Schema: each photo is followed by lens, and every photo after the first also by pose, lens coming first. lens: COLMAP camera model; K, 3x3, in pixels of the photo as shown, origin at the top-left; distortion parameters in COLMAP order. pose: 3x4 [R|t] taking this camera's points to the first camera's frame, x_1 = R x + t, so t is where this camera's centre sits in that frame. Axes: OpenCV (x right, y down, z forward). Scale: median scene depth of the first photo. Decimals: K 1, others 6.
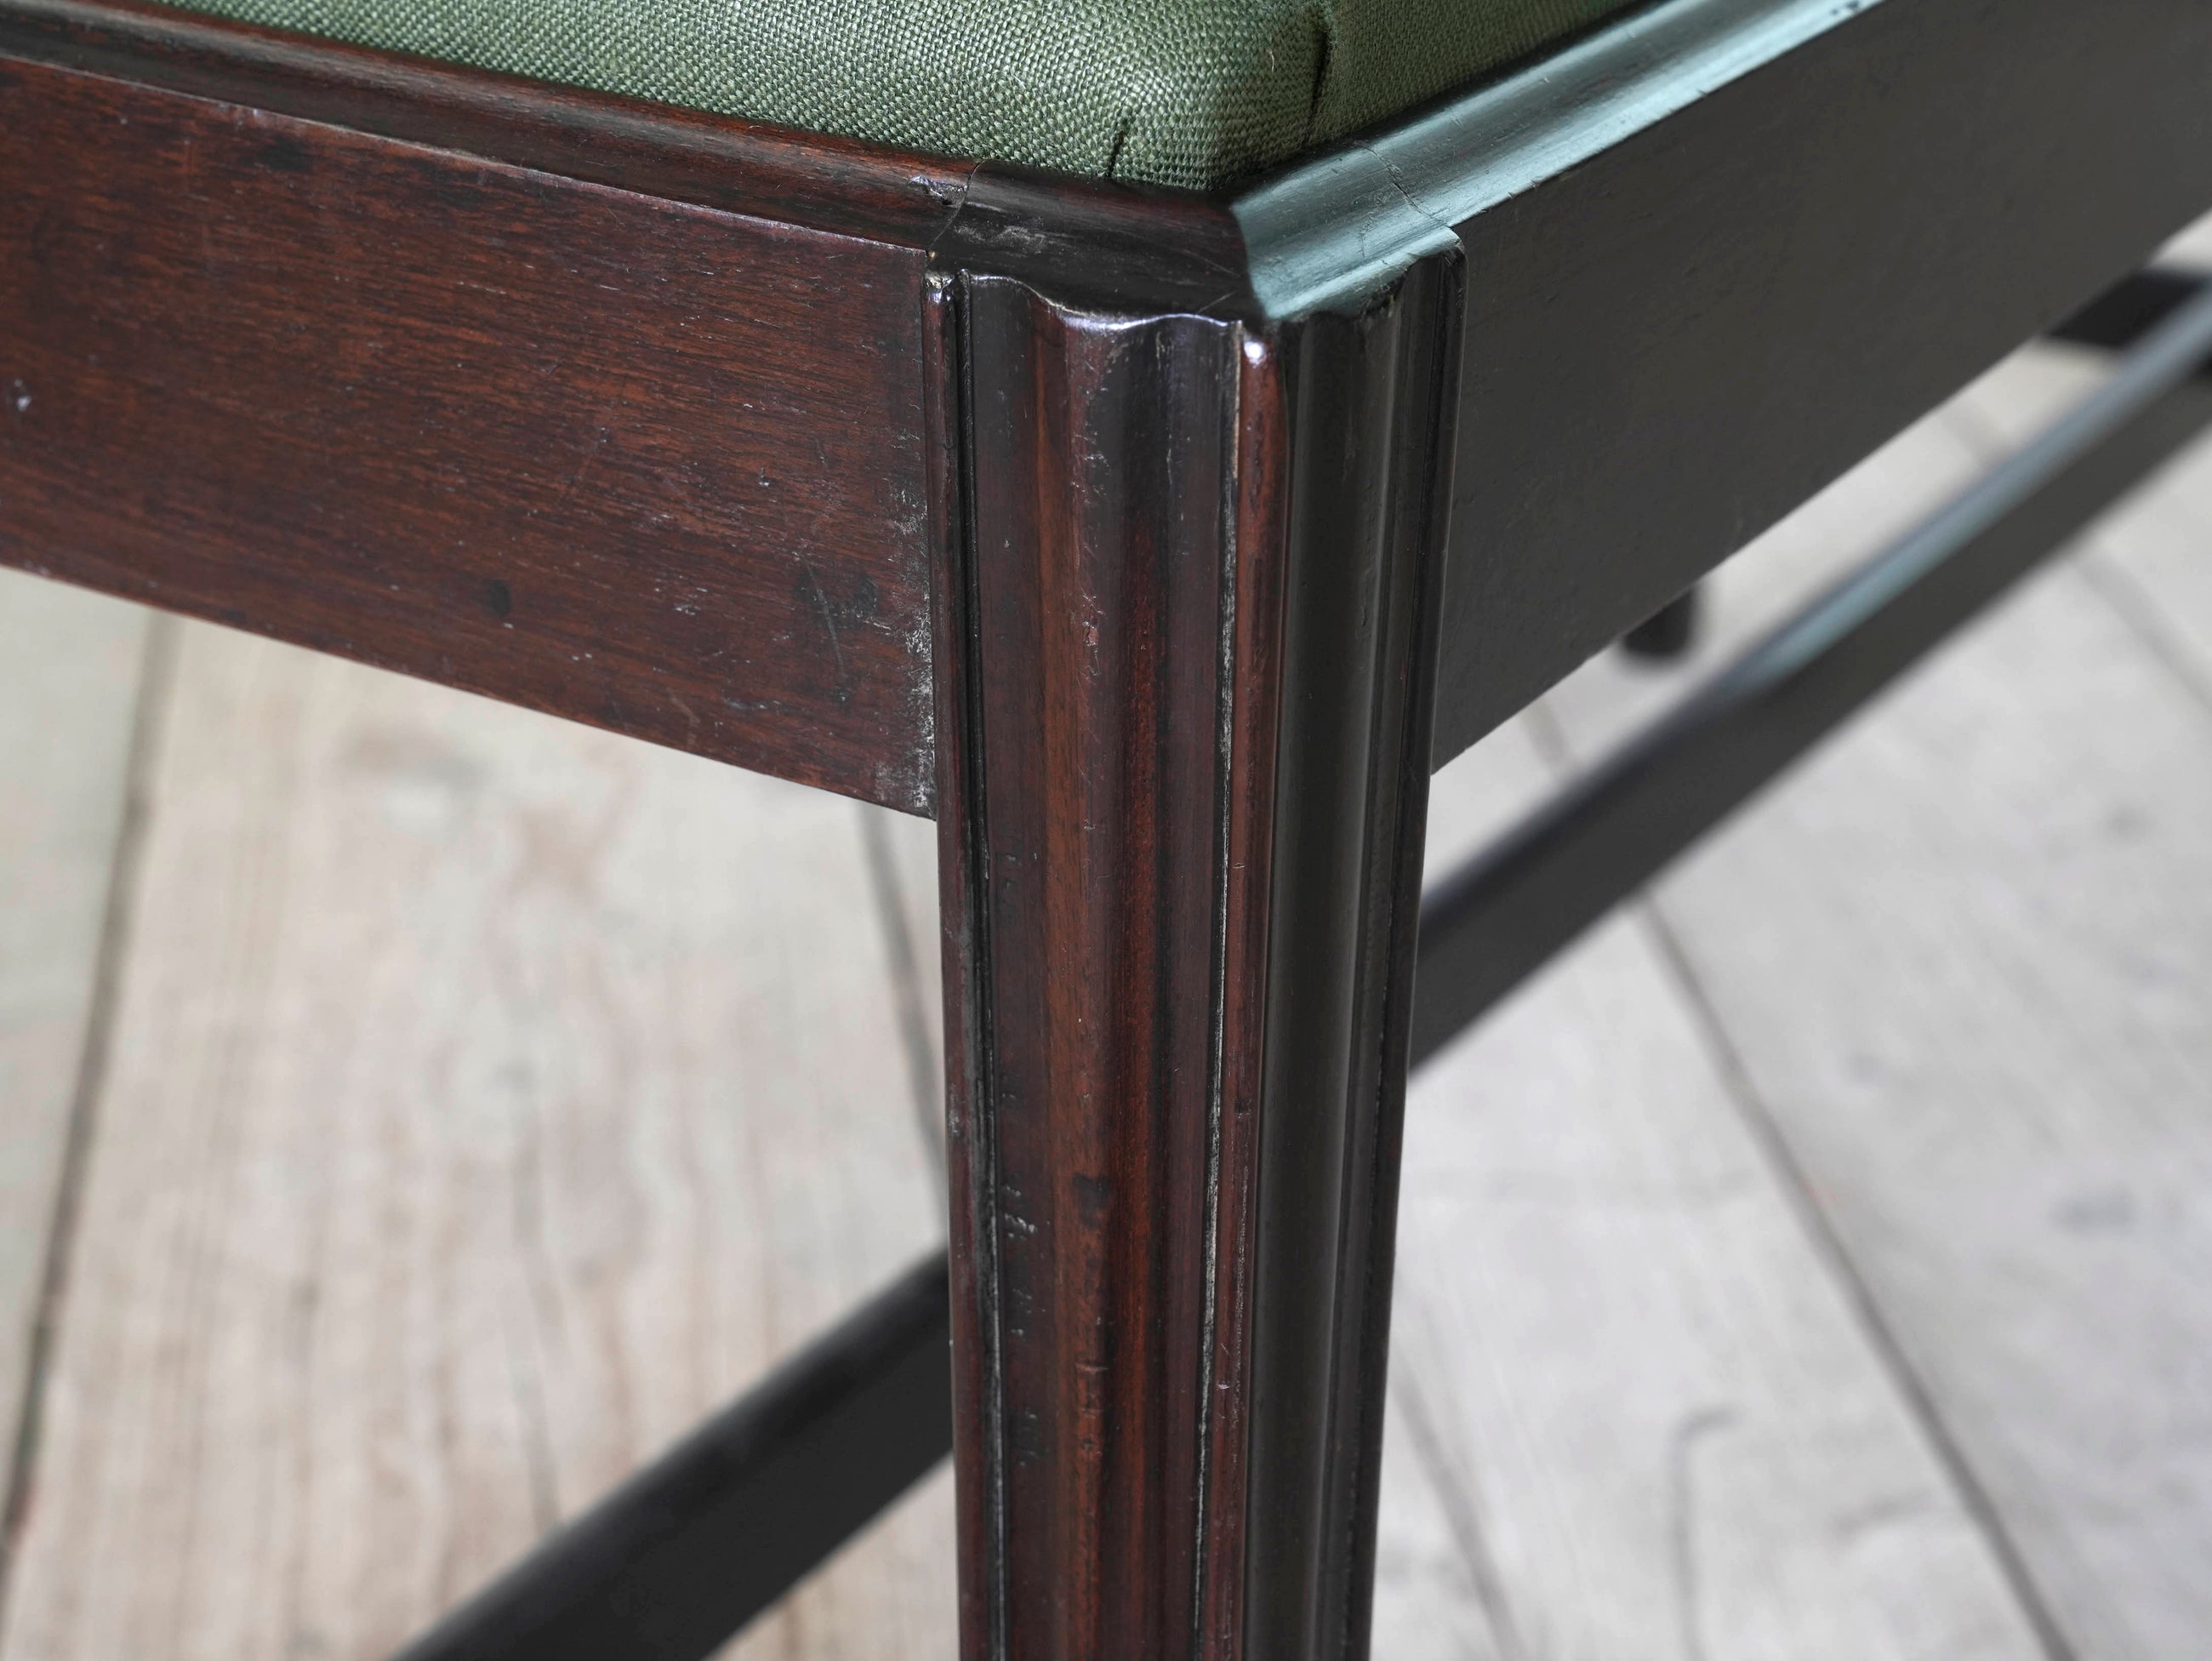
lens RADIAL K [[4491.1, 0, 1106.0], [0, 4491.1, 830.5], [0, 0, 1]] dist [0.235273, 0.565370]
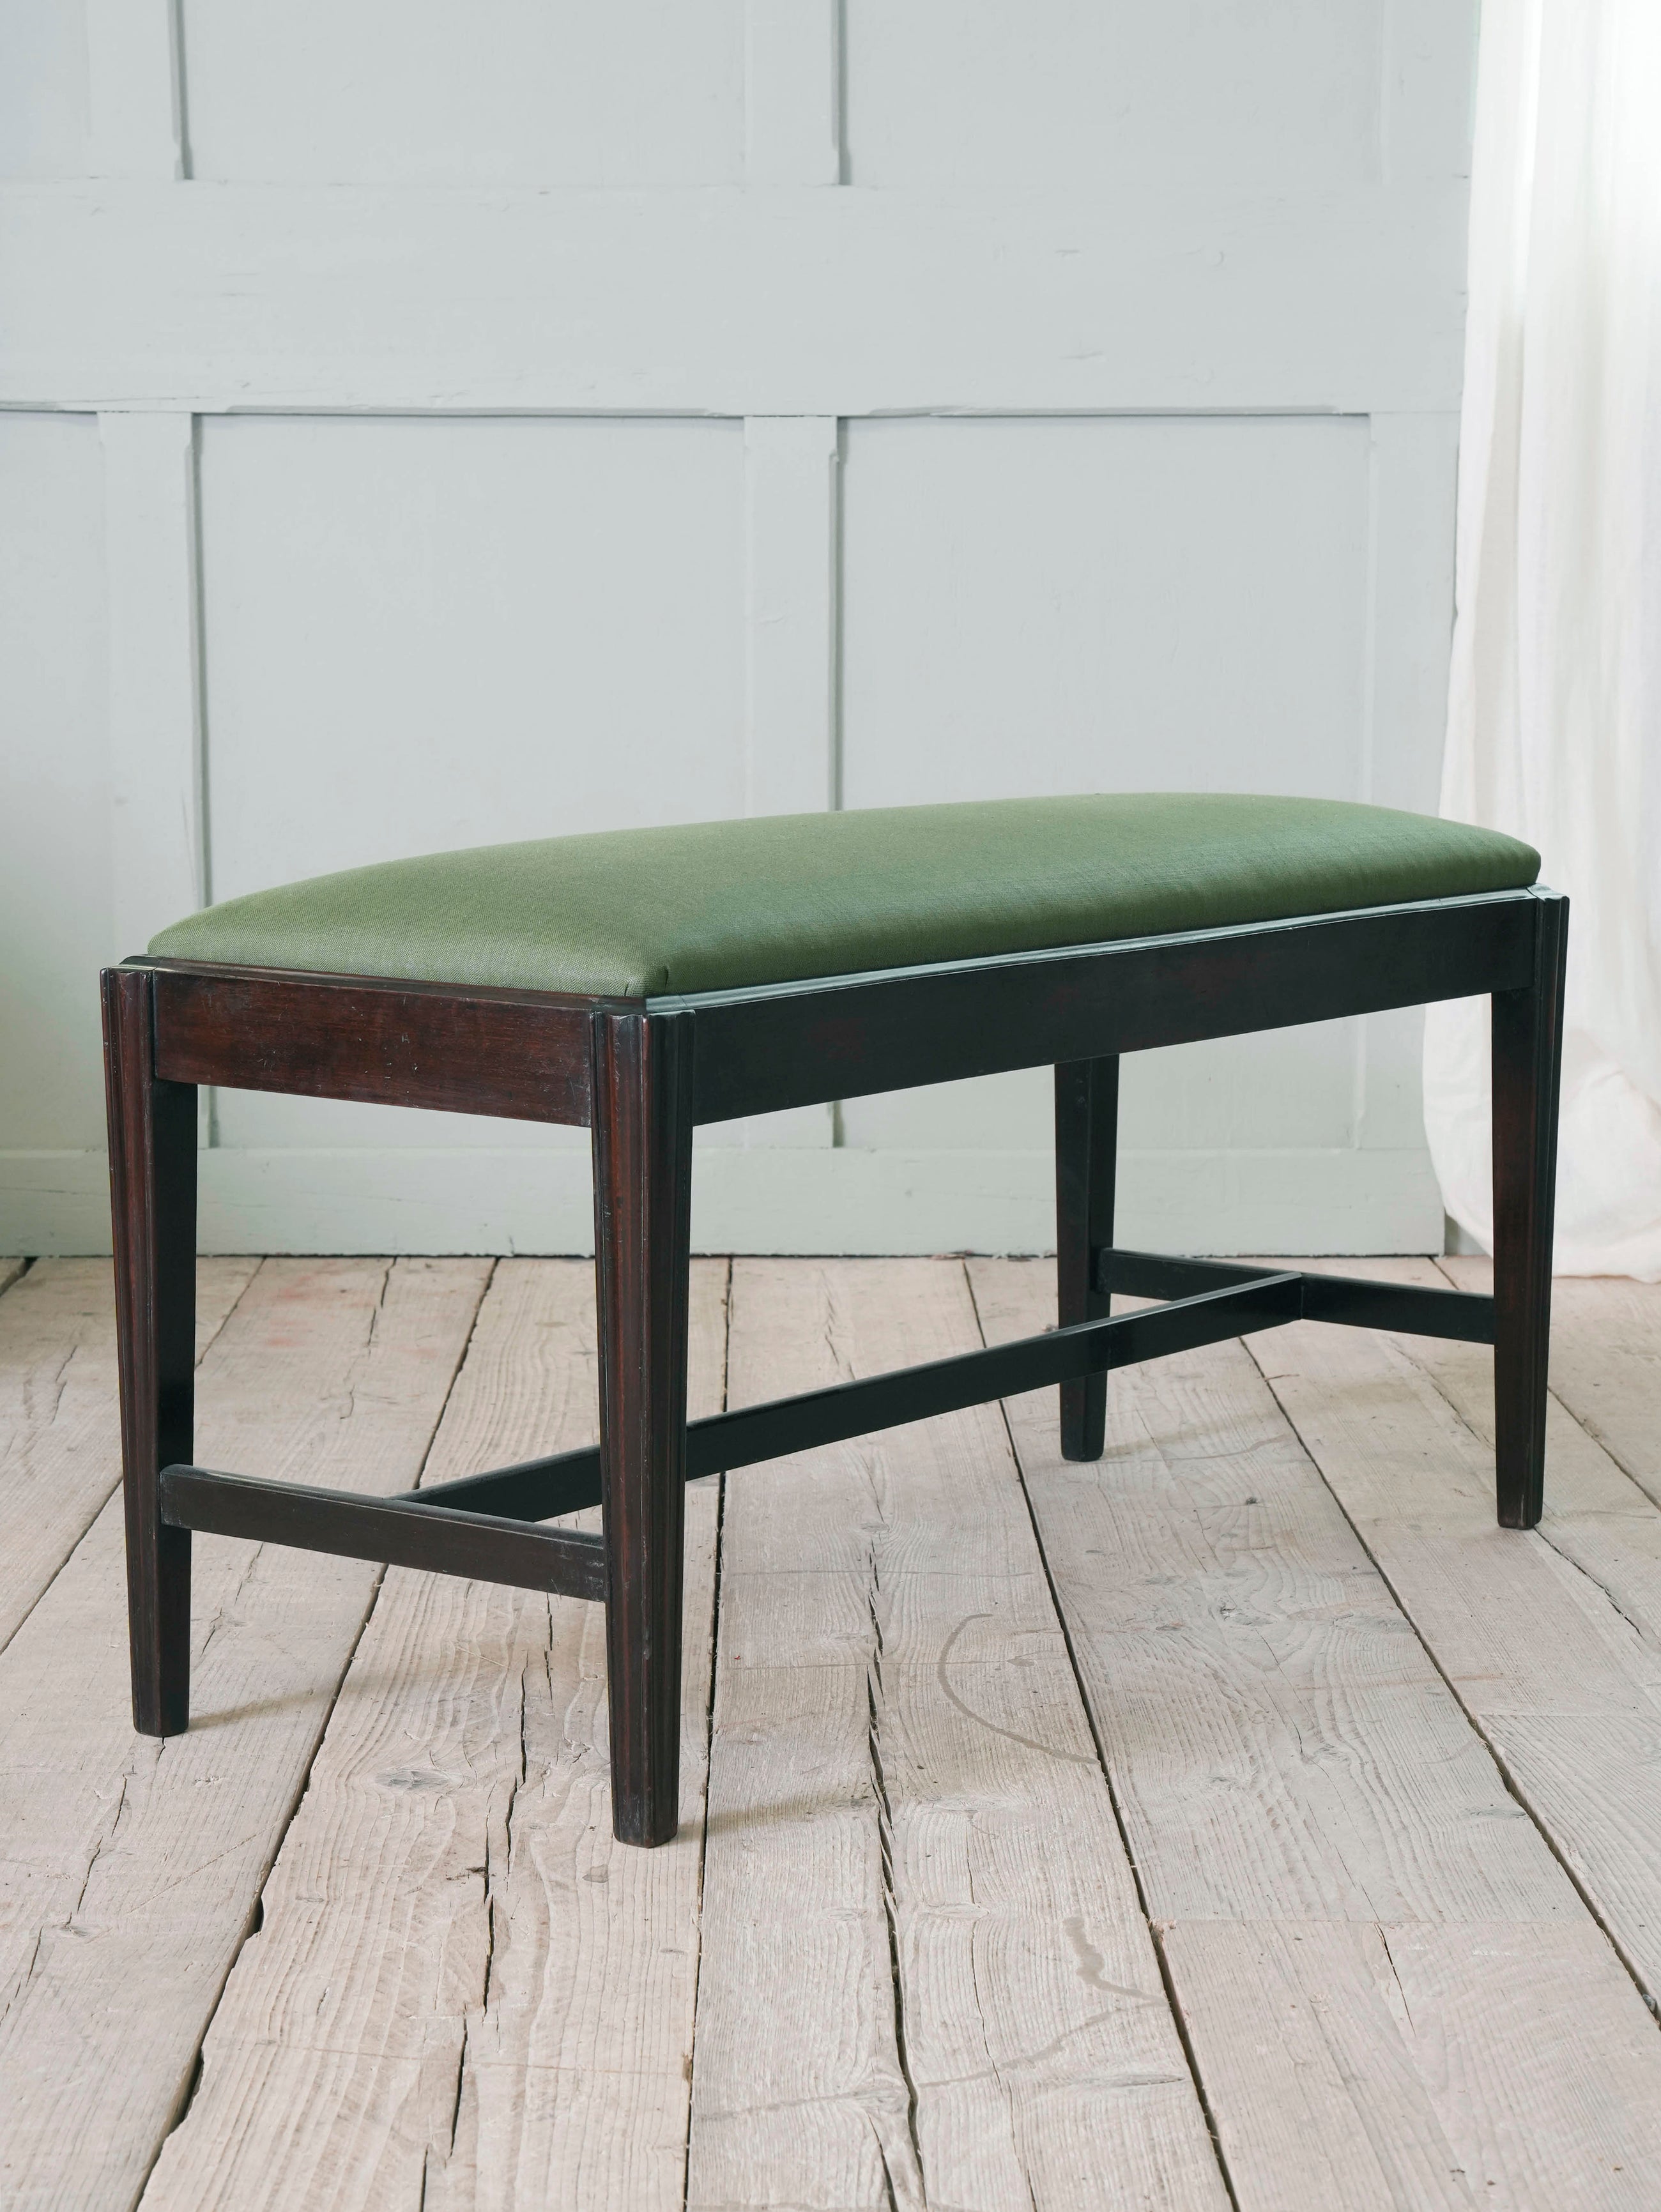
lens RADIAL K [[4345.0, 0, 820.6], [0, 4345.0, 1115.6], [0, 0, 1]] dist [0.242823, 0.426092]
pose [[0.993257, 0.001773, -0.115918, 0.767879], [-0.035649, 0.956108, -0.290838, 1.369252], [0.110314, 0.293009, 0.949724, -3.530958]]
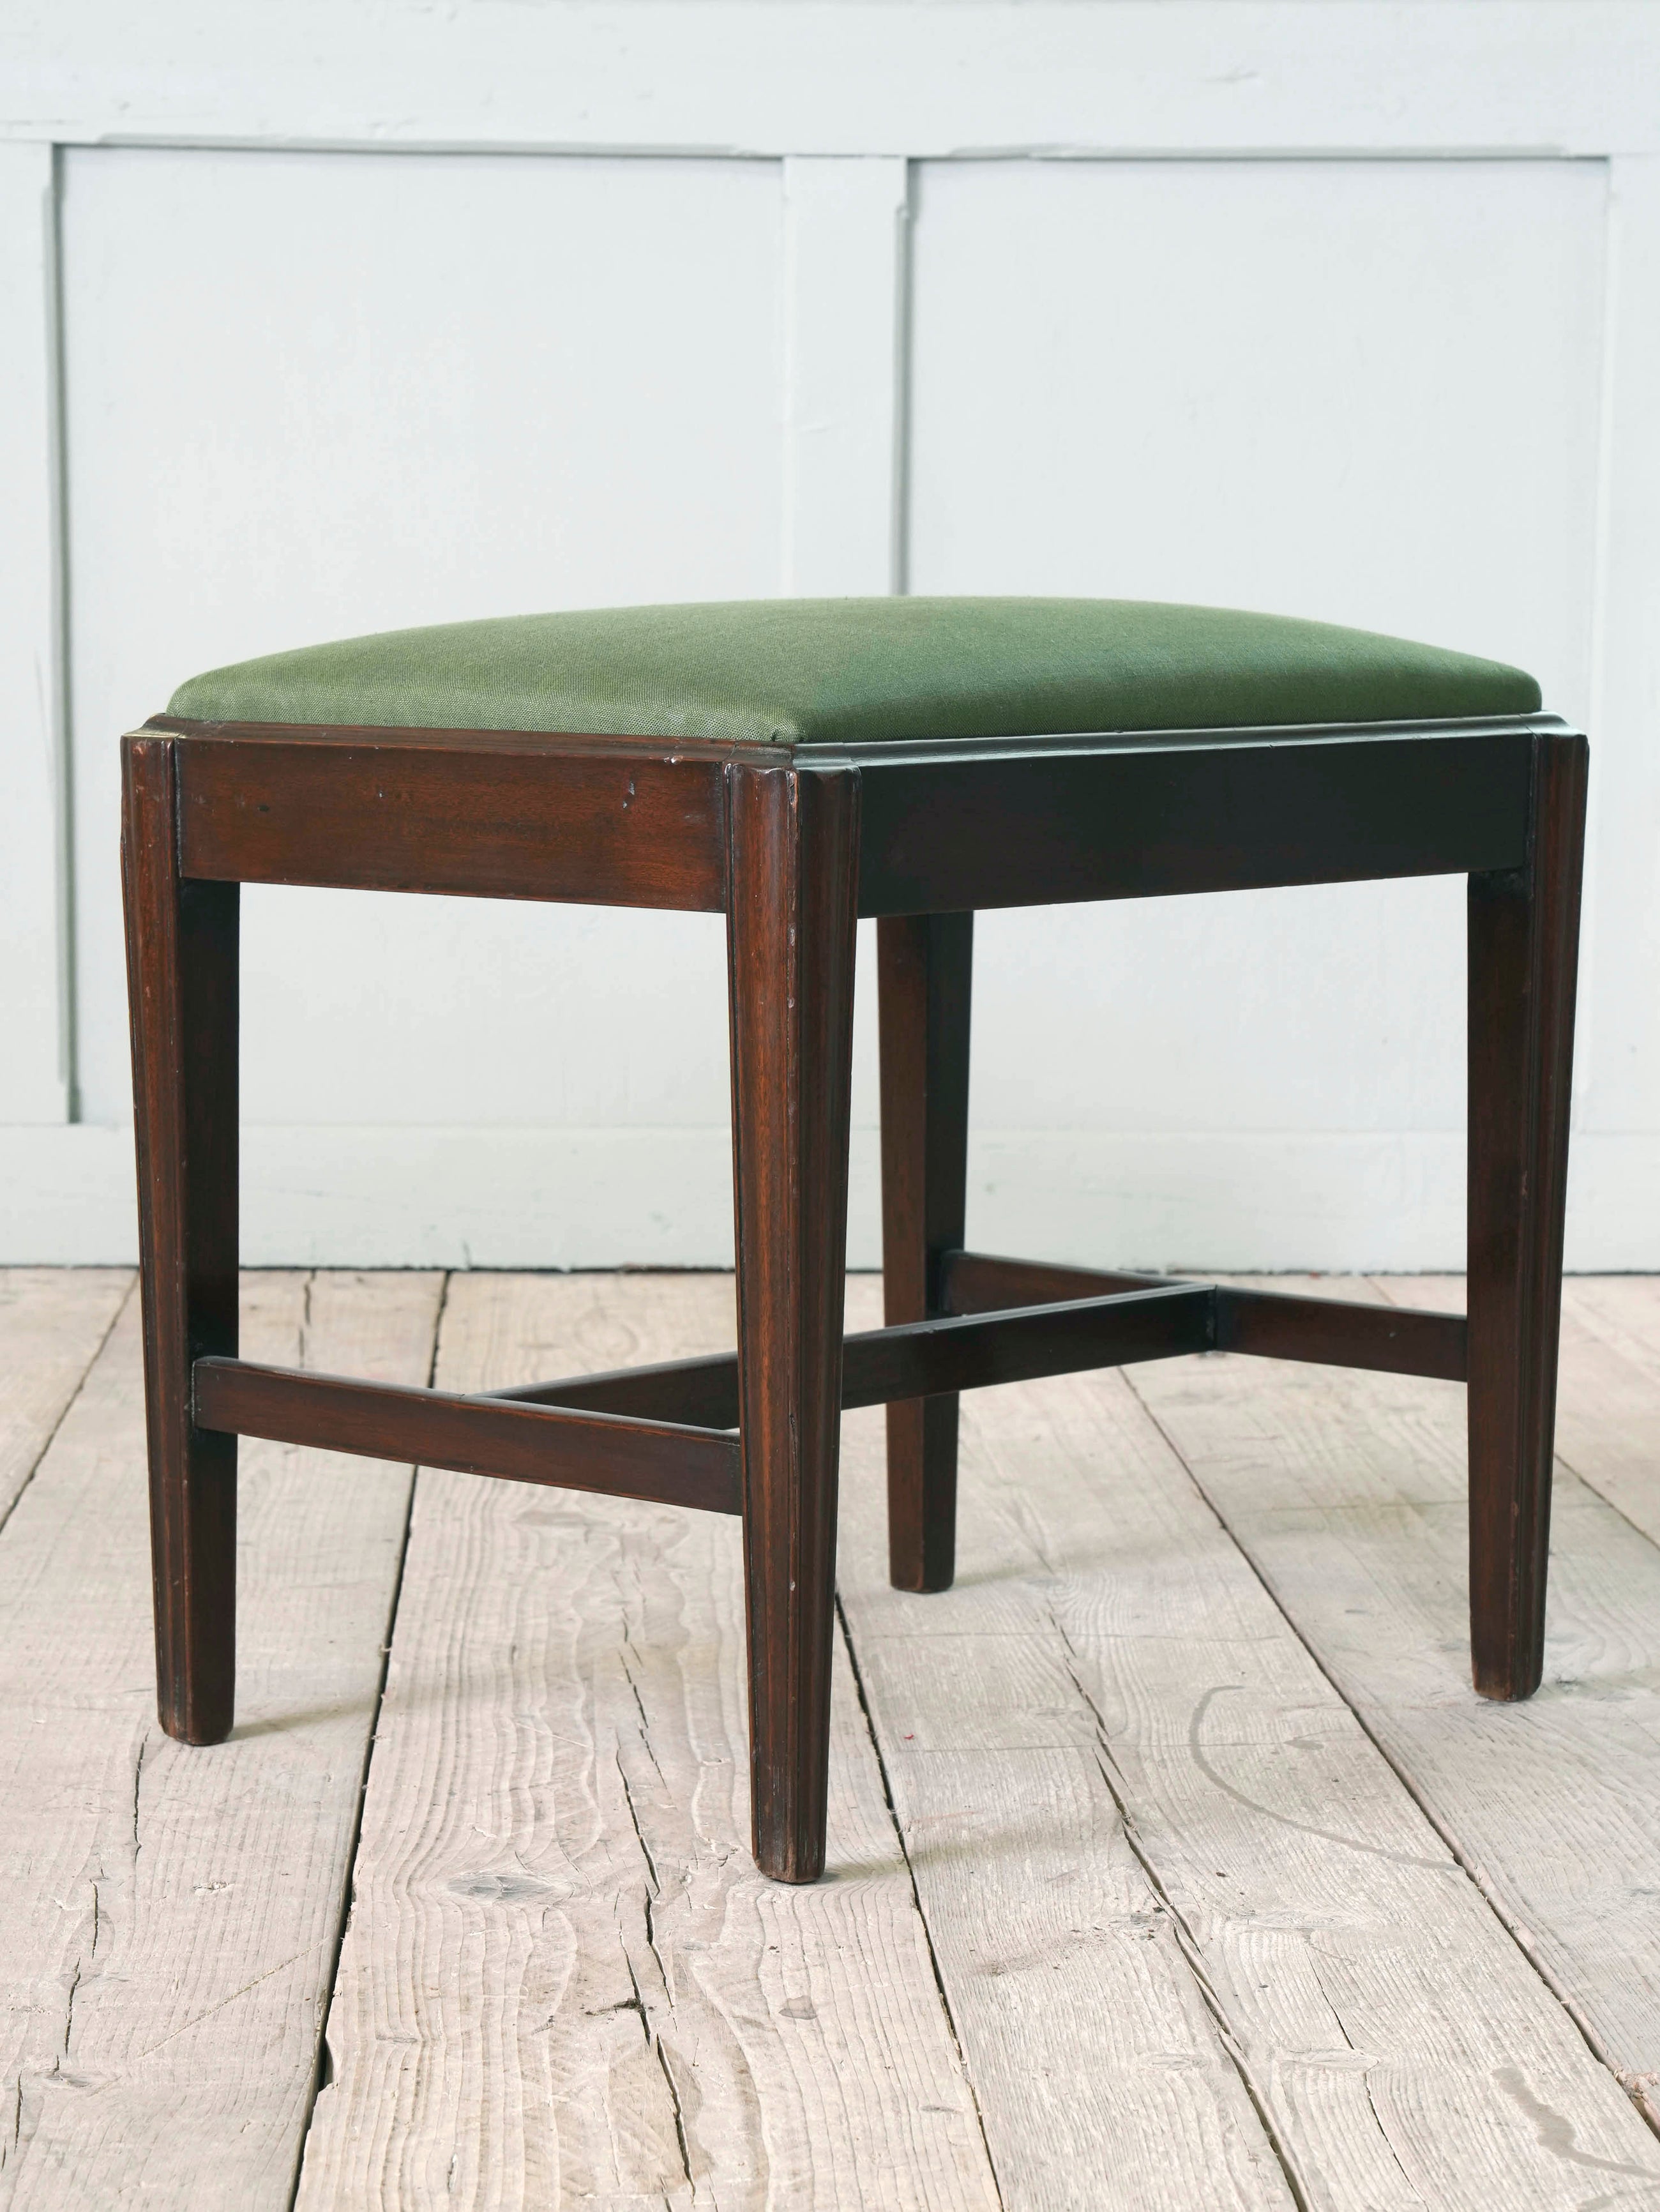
lens RADIAL K [[5216.3, 0, 782.4], [0, 5216.3, 1187.9], [0, 0, 1]] dist [0.294864, 0.339300]
pose [[0.996252, 0.004679, -0.086368, 0.308527], [-0.030709, 0.952618, -0.302615, 1.396277], [0.080860, 0.304133, 0.949192, -2.780022]]
